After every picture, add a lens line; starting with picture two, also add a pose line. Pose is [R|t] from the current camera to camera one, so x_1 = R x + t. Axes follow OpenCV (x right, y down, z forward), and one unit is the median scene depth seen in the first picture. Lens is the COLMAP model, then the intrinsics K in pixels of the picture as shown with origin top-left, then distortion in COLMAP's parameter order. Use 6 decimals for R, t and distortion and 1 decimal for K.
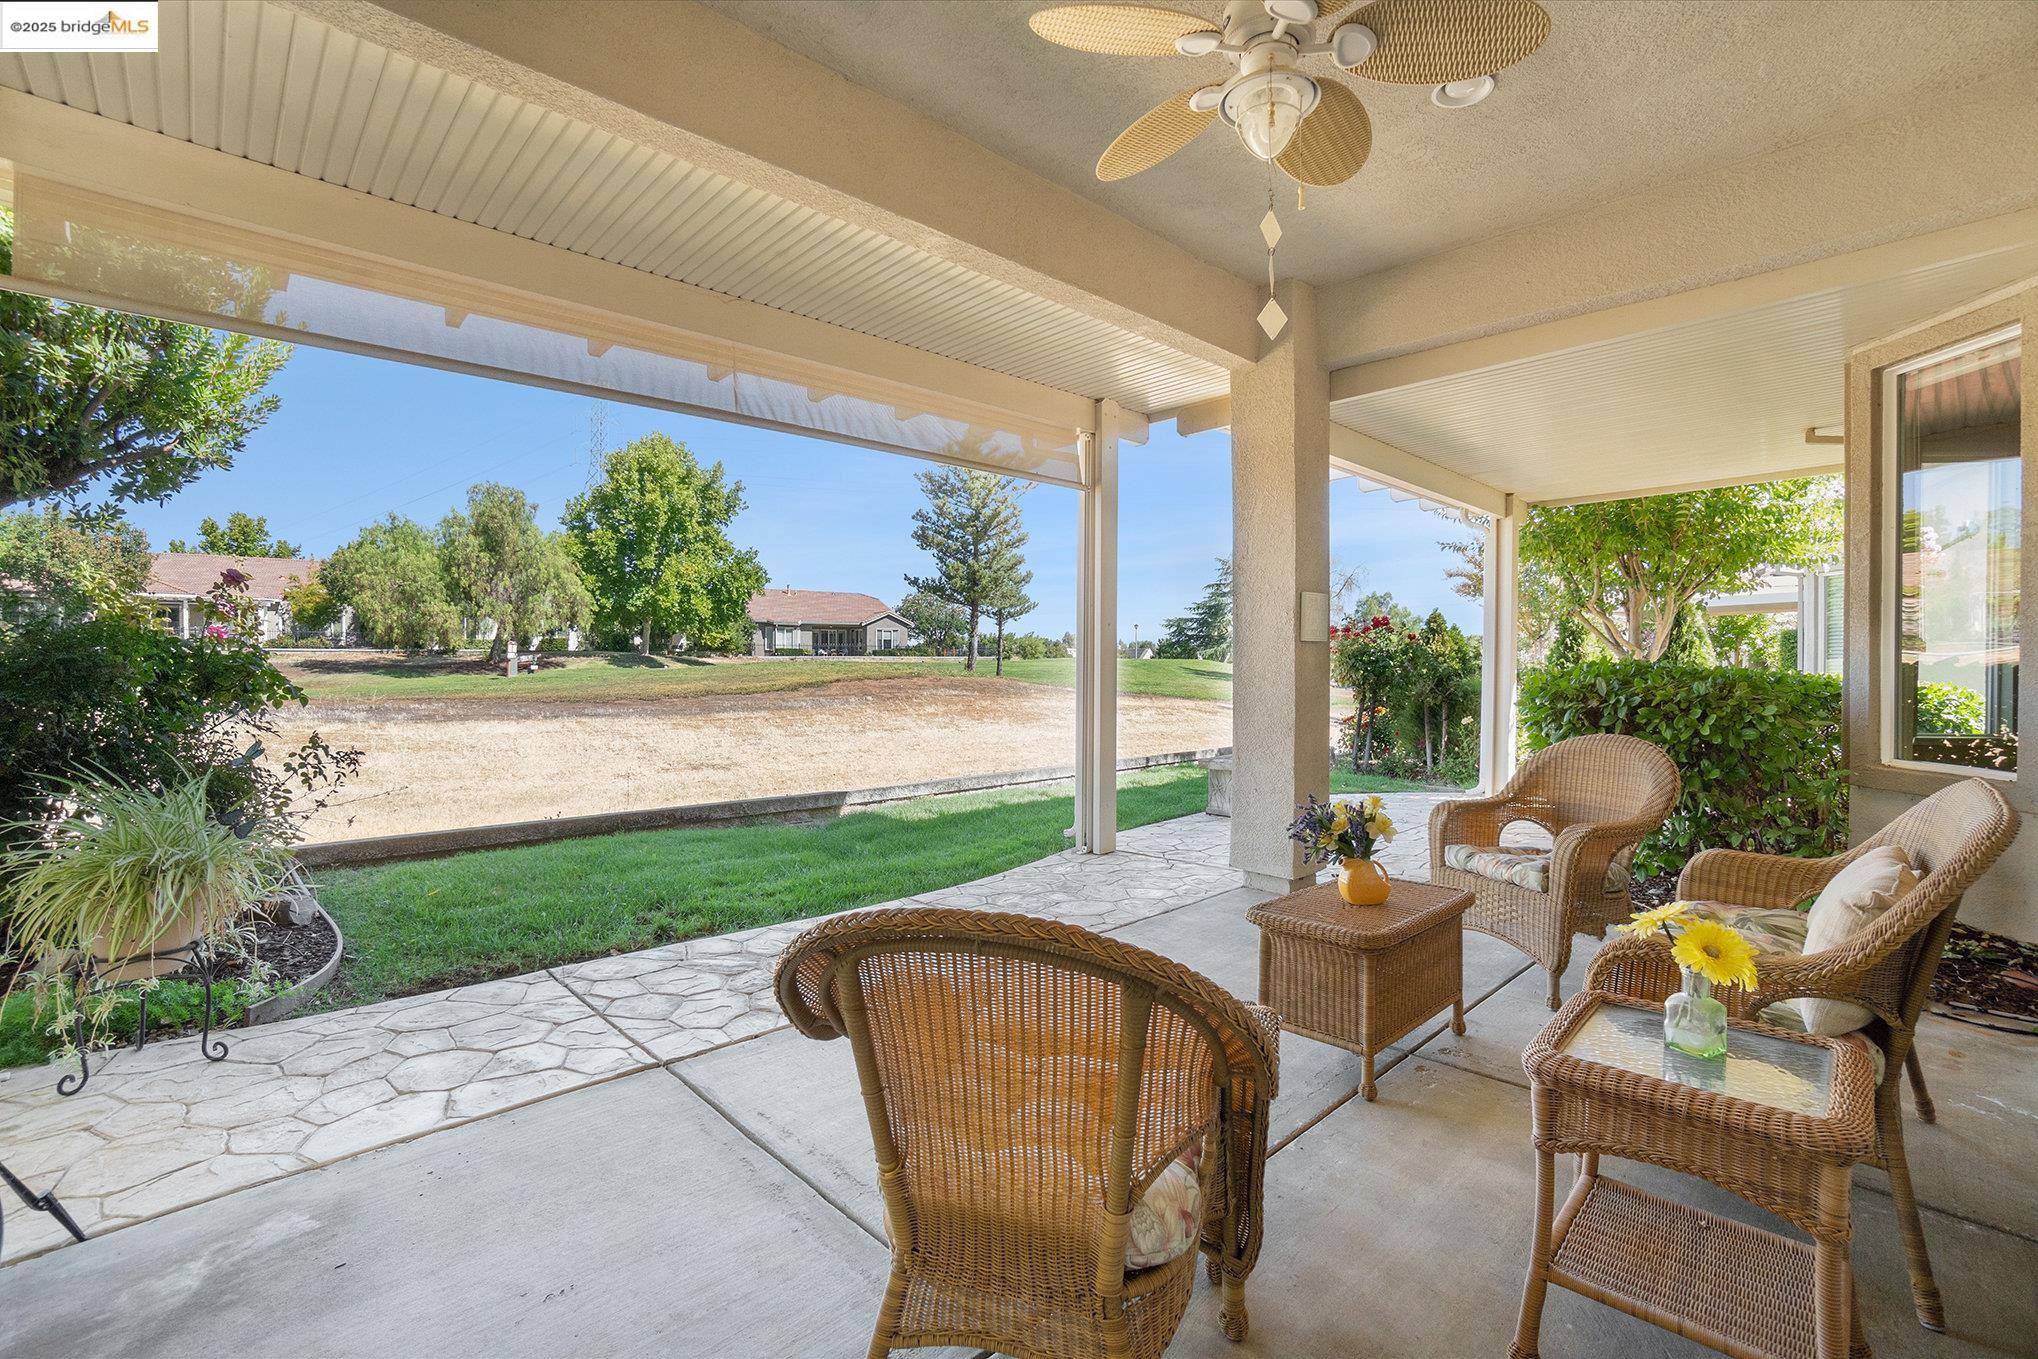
lens RADIAL K [[890.1, 0, 1002.1], [0, 890.1, 671.7], [0, 0, 1]] dist [-0.061884, 0.013795]
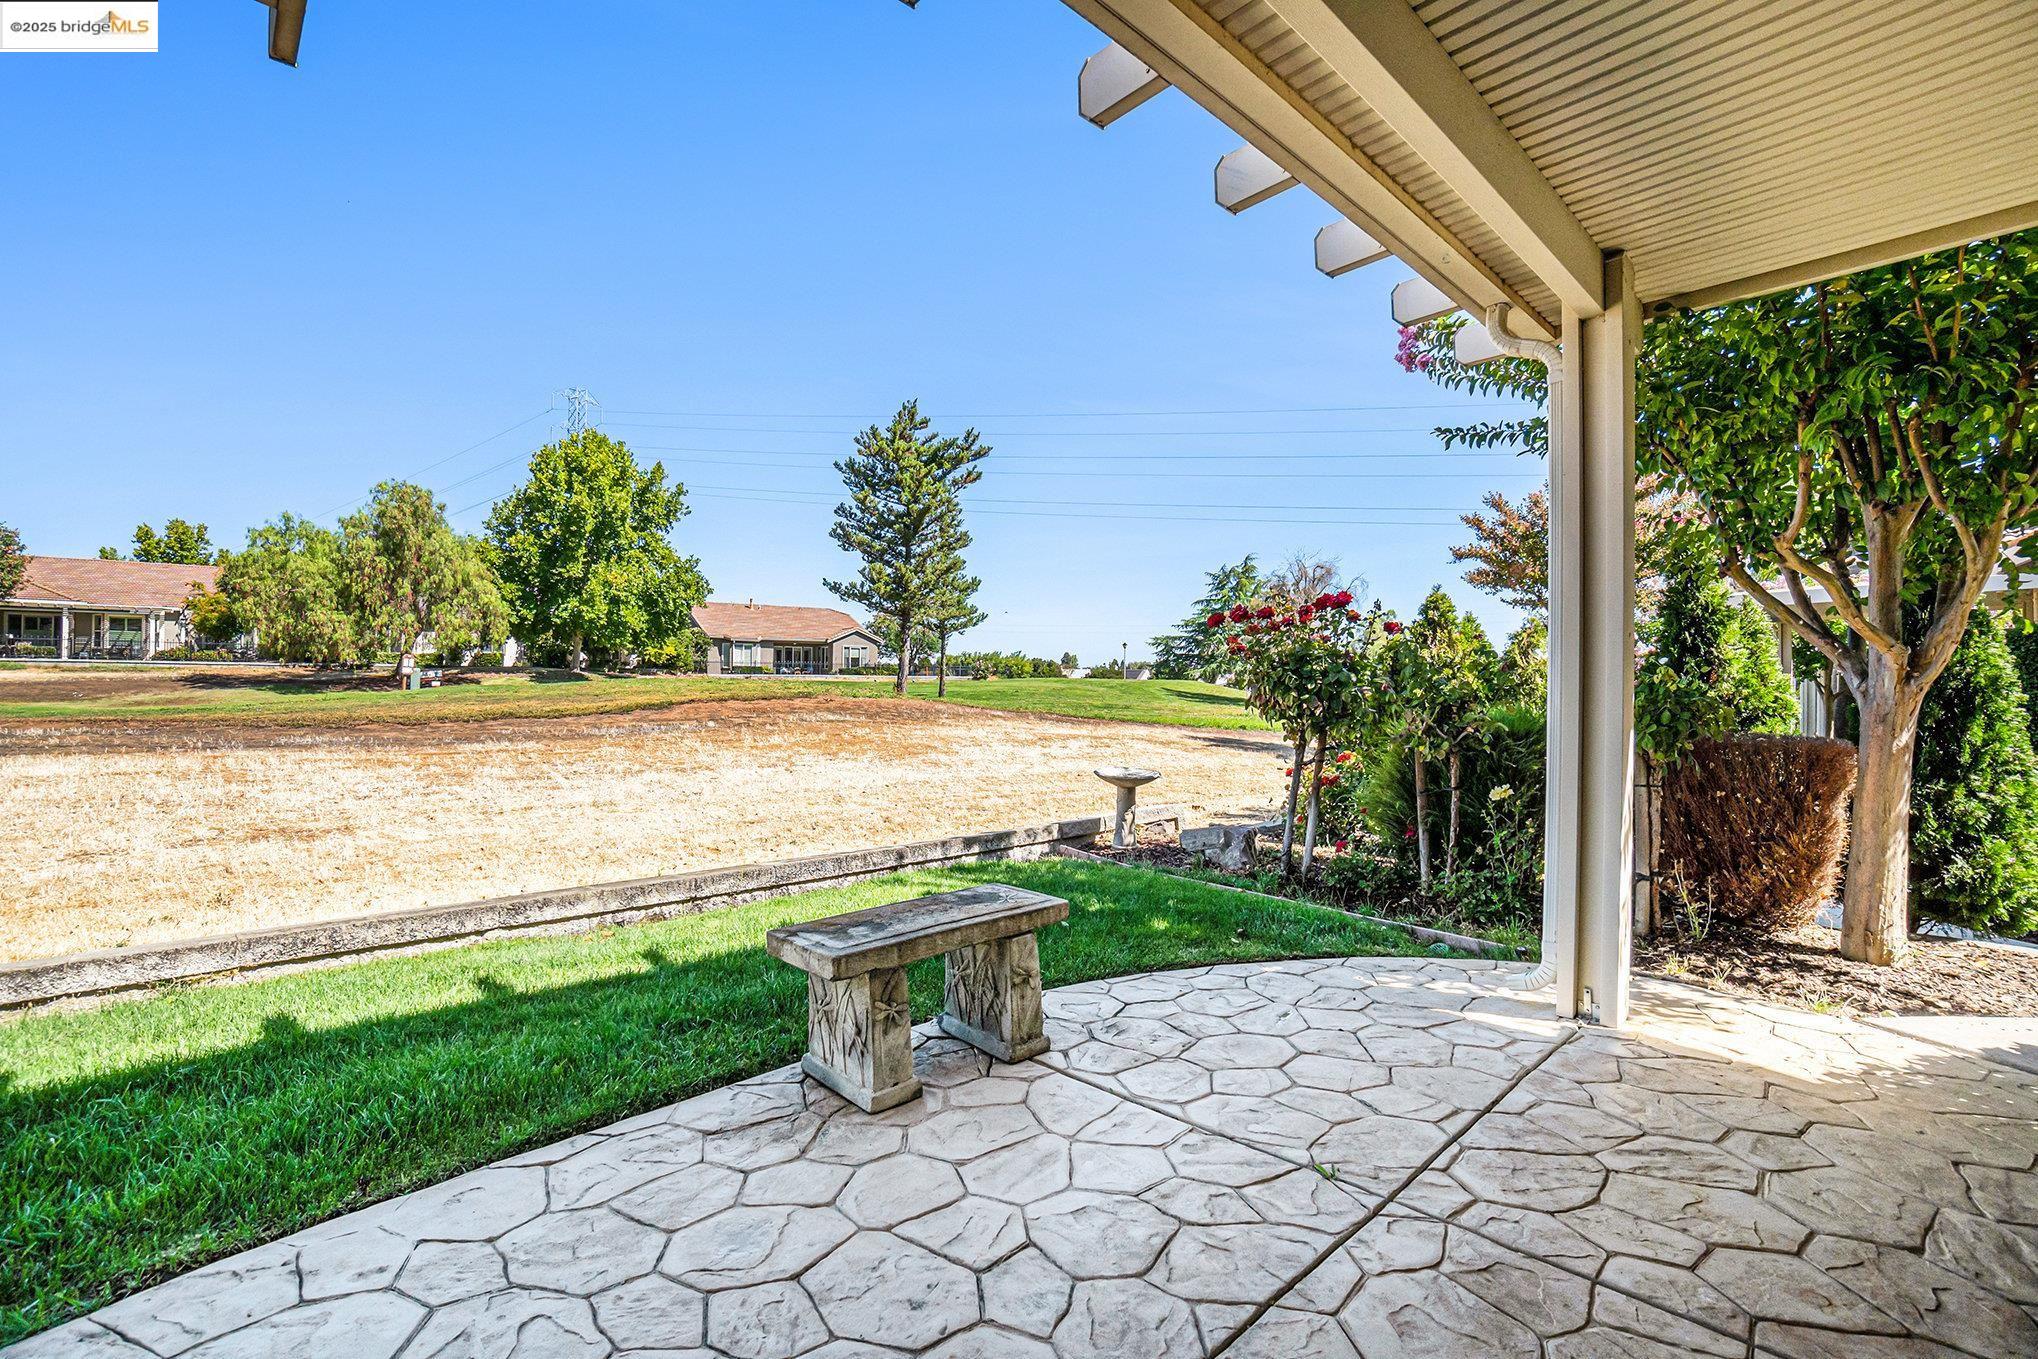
lens RADIAL K [[890.1, 0, 1002.1], [0, 890.1, 671.7], [0, 0, 1]] dist [-0.061884, 0.013795]
pose [[0.999970, 0.005694, -0.005303, 0.047889], [-0.005818, 0.999705, -0.023566, 0.000175], [0.005167, 0.023596, 0.999708, 0.095785]]
